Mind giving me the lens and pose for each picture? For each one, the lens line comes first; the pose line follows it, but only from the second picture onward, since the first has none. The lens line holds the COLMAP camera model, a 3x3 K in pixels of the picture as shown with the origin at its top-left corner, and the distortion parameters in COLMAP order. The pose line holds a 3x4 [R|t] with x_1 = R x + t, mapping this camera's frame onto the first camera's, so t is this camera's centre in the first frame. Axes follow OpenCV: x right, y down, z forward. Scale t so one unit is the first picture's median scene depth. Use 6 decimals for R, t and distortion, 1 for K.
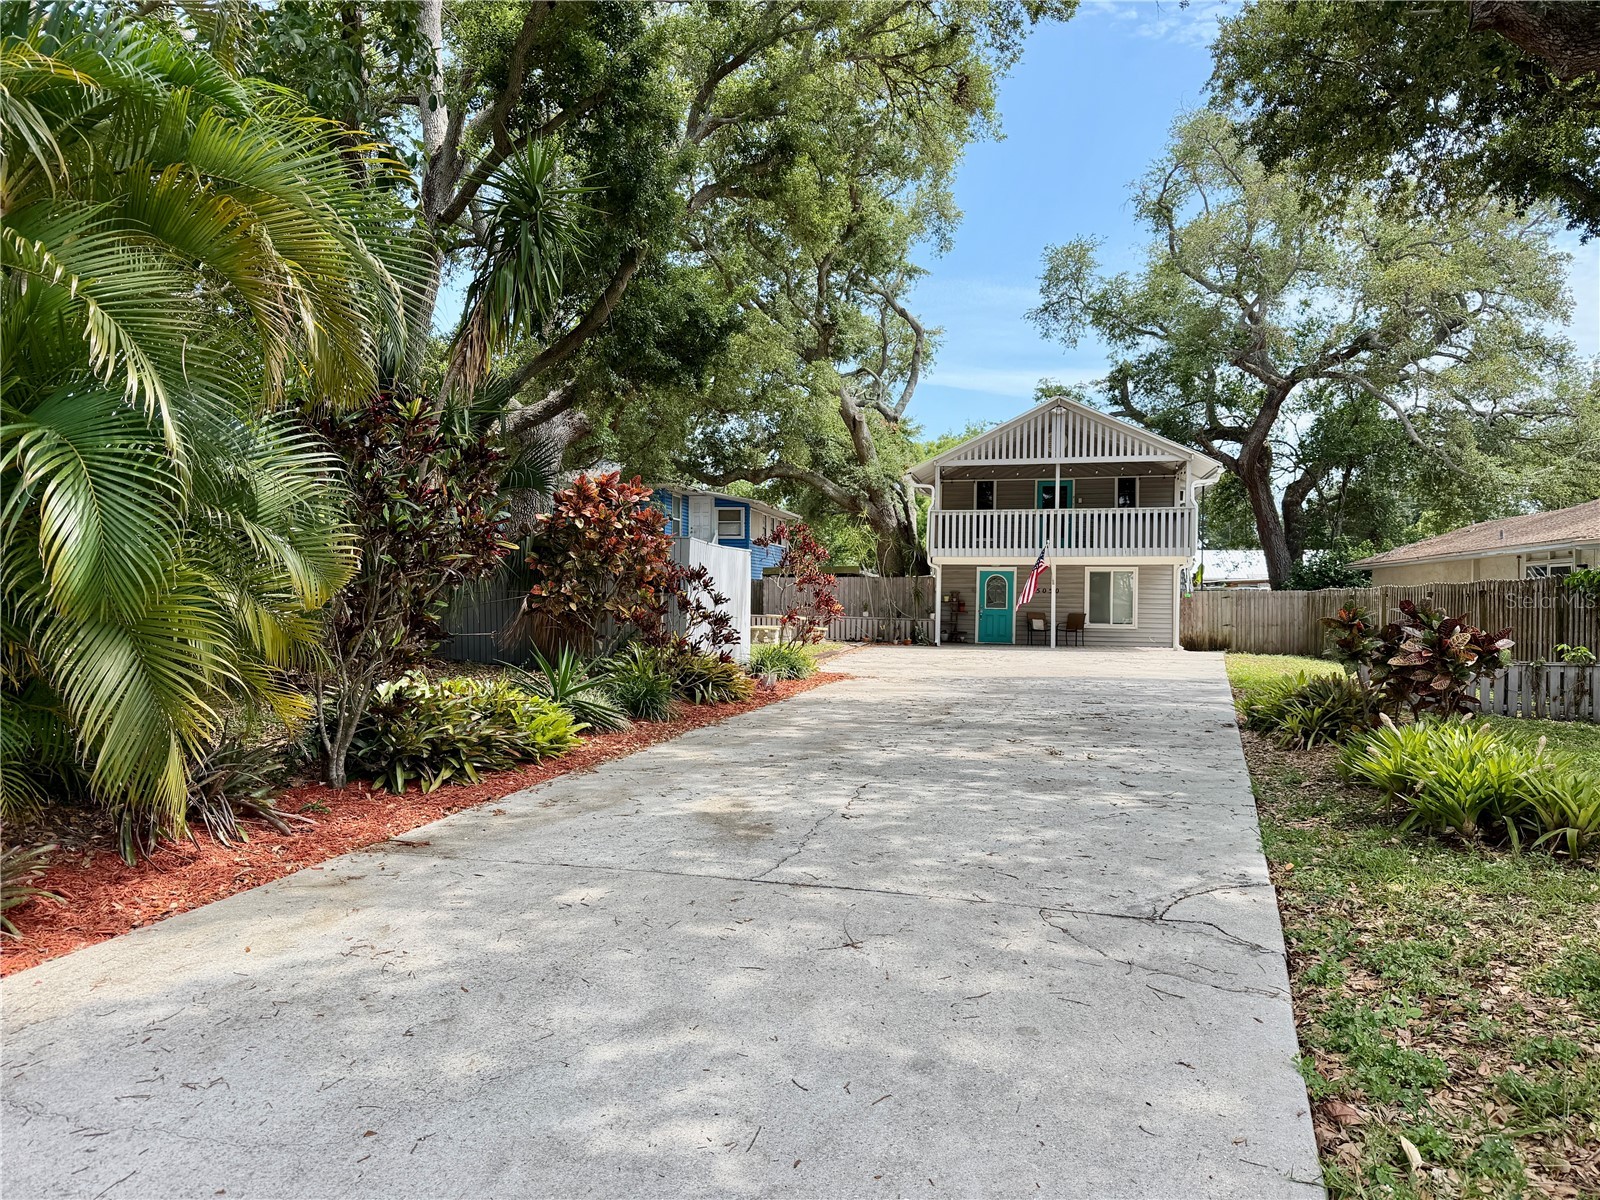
lens RADIAL K [[1099.1, 0, 788.3], [0, 1099.1, 612.4], [0, 0, 1]] dist [0.071843, -0.000404]
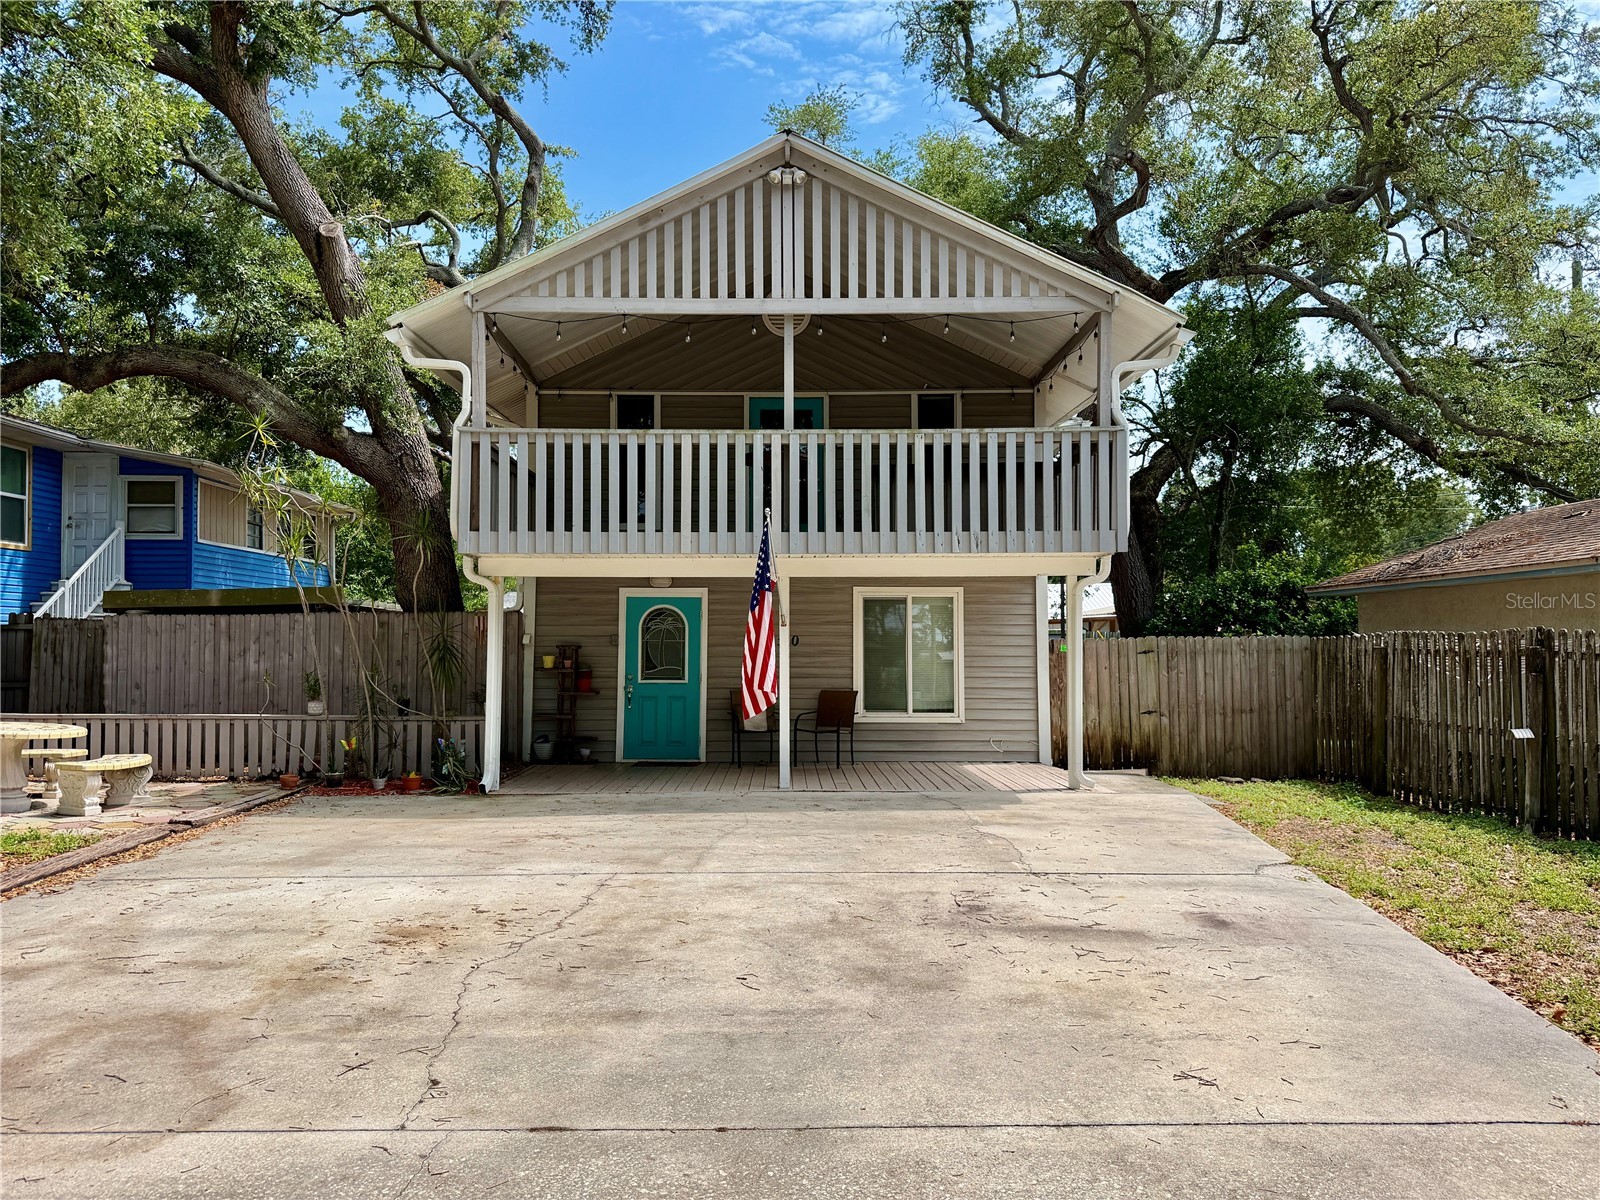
lens RADIAL K [[1099.1, 0, 799.1], [0, 1099.1, 599.0], [0, 0, 1]] dist [0.071843, -0.000404]
pose [[0.973028, -0.001766, 0.230681, 0.146433], [0.013942, 0.998593, -0.051162, -0.014082], [-0.230266, 0.052998, 0.971684, 0.581847]]
